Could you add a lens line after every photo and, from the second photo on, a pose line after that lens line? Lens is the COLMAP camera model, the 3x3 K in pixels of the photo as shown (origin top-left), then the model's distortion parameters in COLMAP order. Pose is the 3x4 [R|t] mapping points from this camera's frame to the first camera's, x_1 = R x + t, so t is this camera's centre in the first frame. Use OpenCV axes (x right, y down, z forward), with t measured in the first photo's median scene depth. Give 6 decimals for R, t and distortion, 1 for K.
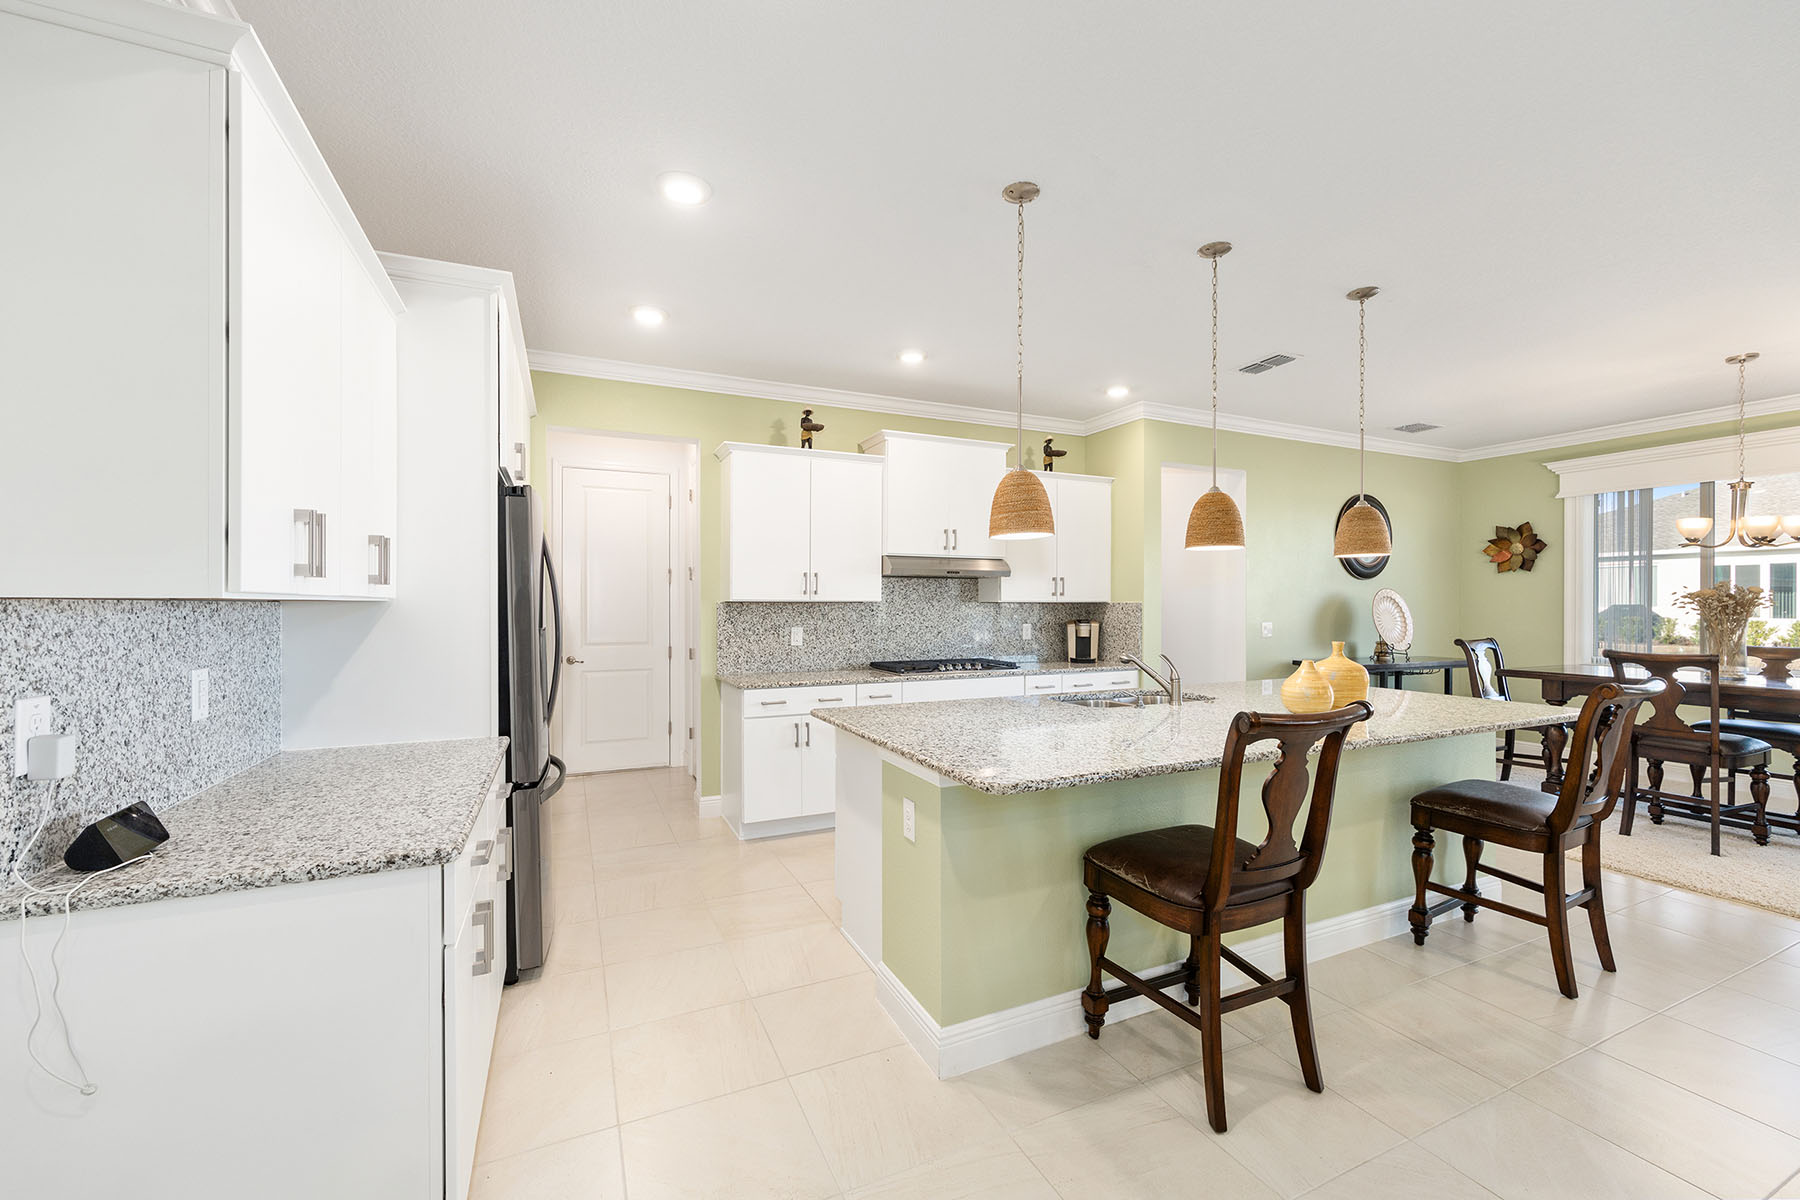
lens RADIAL K [[723.1, 0, 910.4], [0, 723.1, 582.4], [0, 0, 1]] dist [-0.003809, 0.001711]
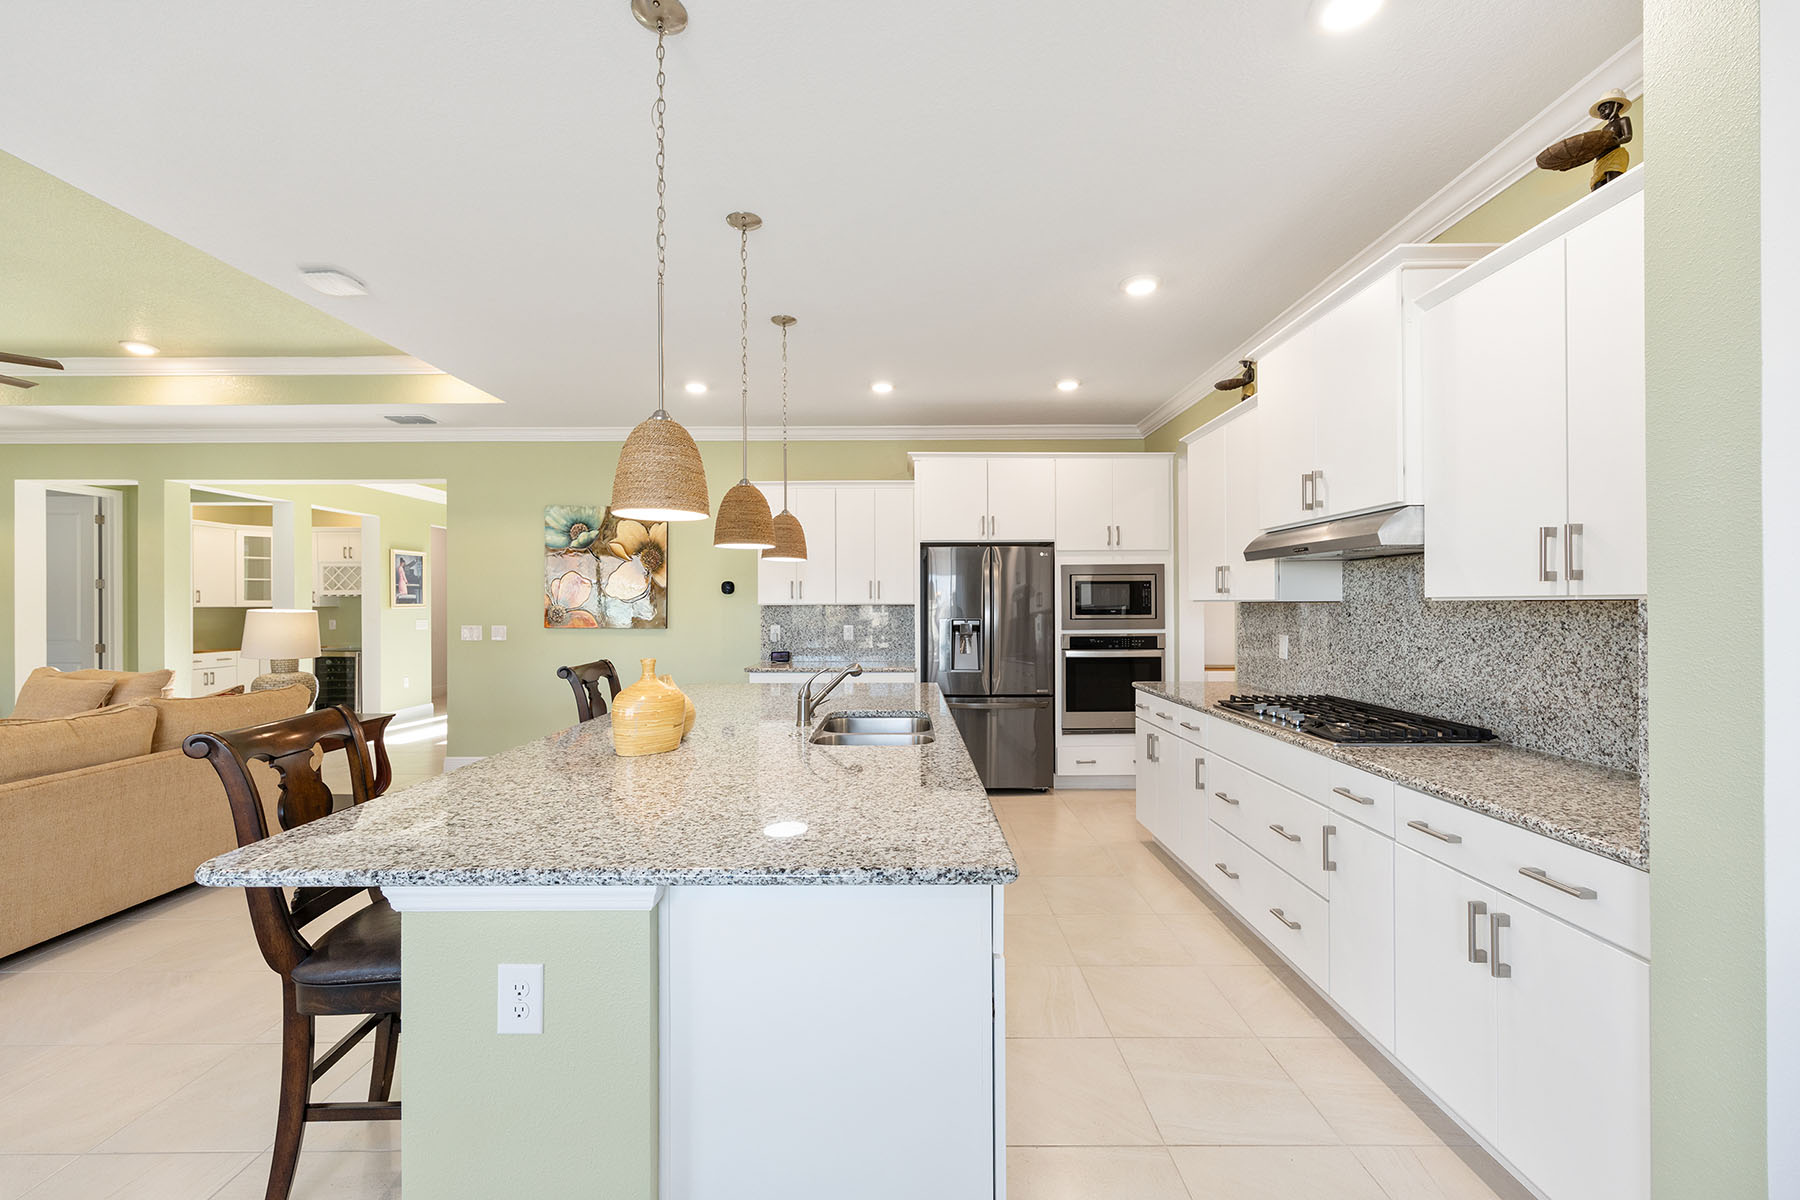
lens RADIAL K [[723.1, 0, 900.5], [0, 723.1, 605.7], [0, 0, 1]] dist [-0.003809, 0.001711]
pose [[-0.423910, 0.002846, -0.905700, 0.623019], [0.031984, 0.999418, -0.011830, 0.023748], [0.905139, -0.033983, -0.423754, 0.840340]]
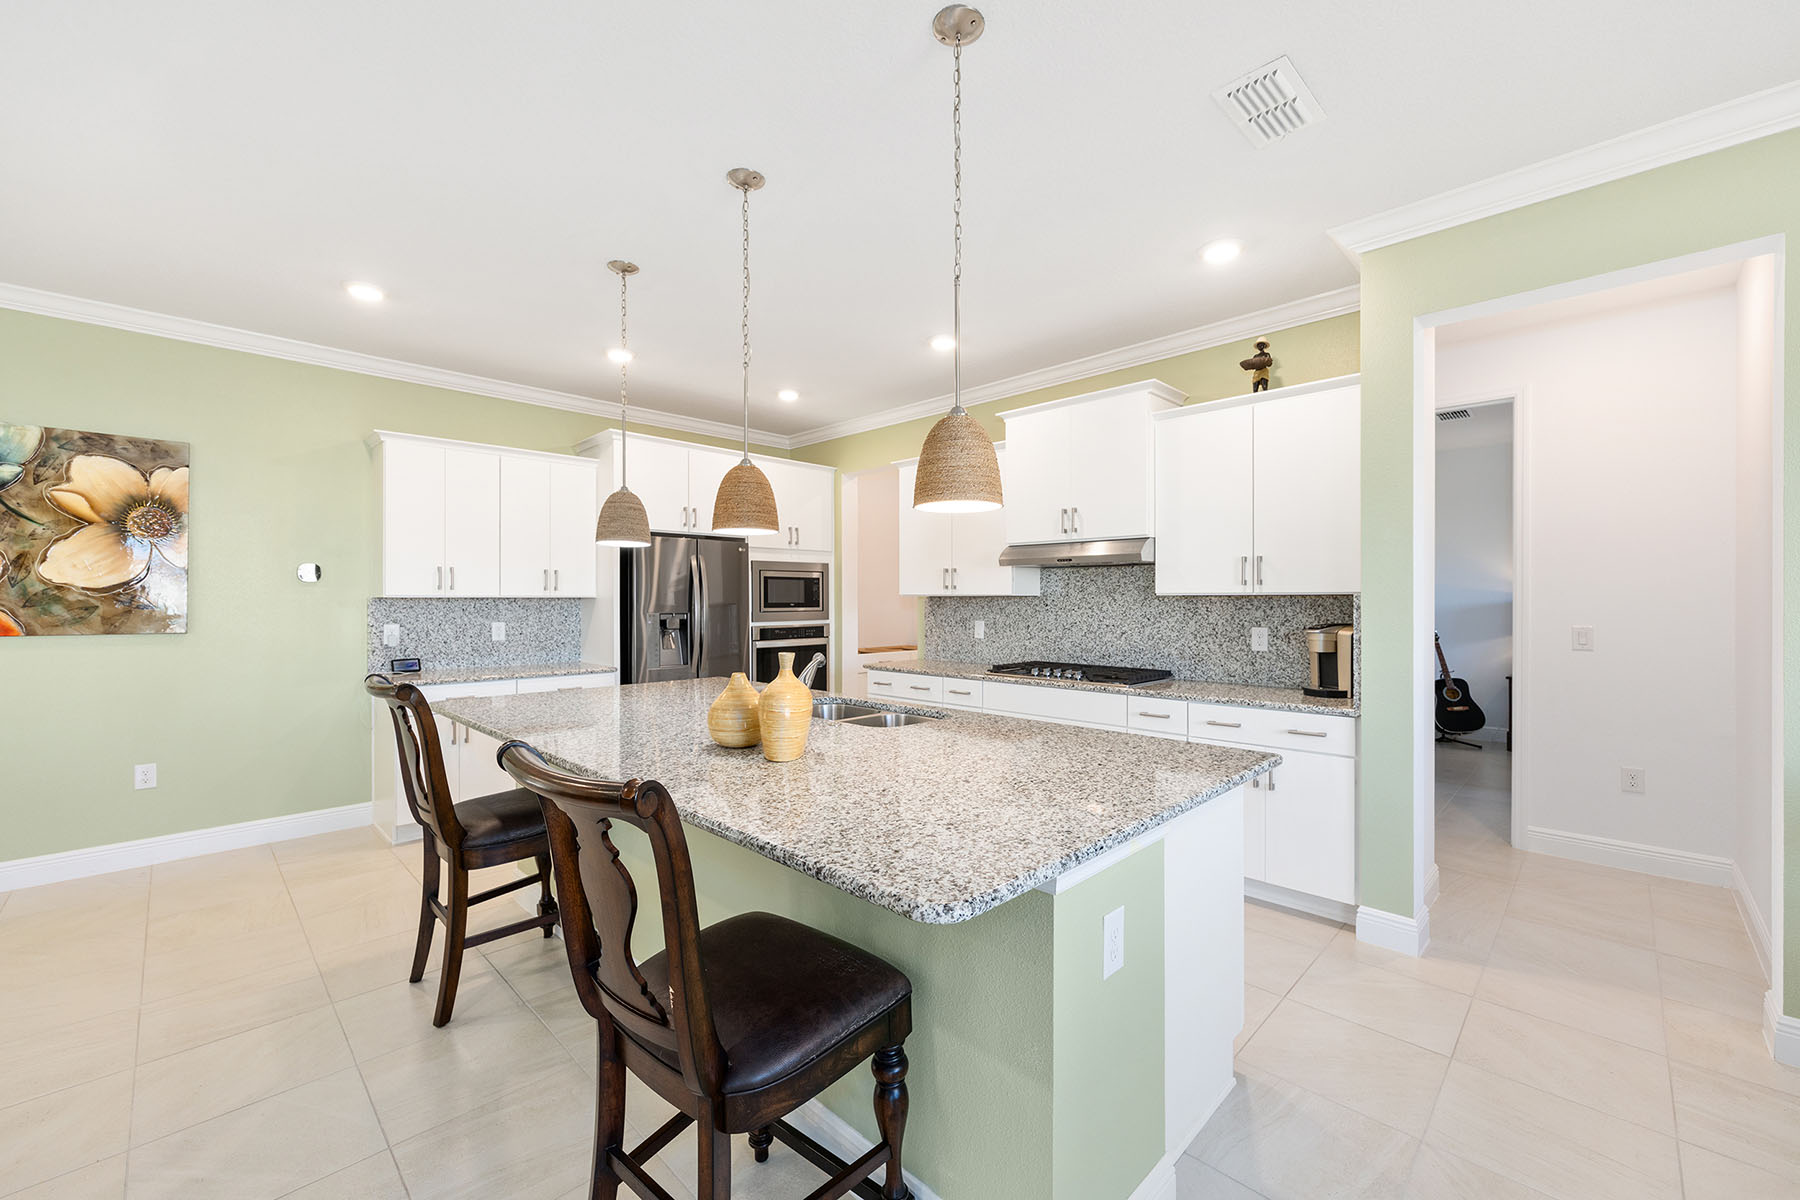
lens RADIAL K [[723.1, 0, 903.7], [0, 723.1, 601.1], [0, 0, 1]] dist [-0.003809, 0.001711]
pose [[0.349690, 0.002127, -0.936863, 0.683076], [0.030253, 0.999450, 0.013561, 0.014386], [0.936377, -0.033085, 0.349434, 0.468976]]
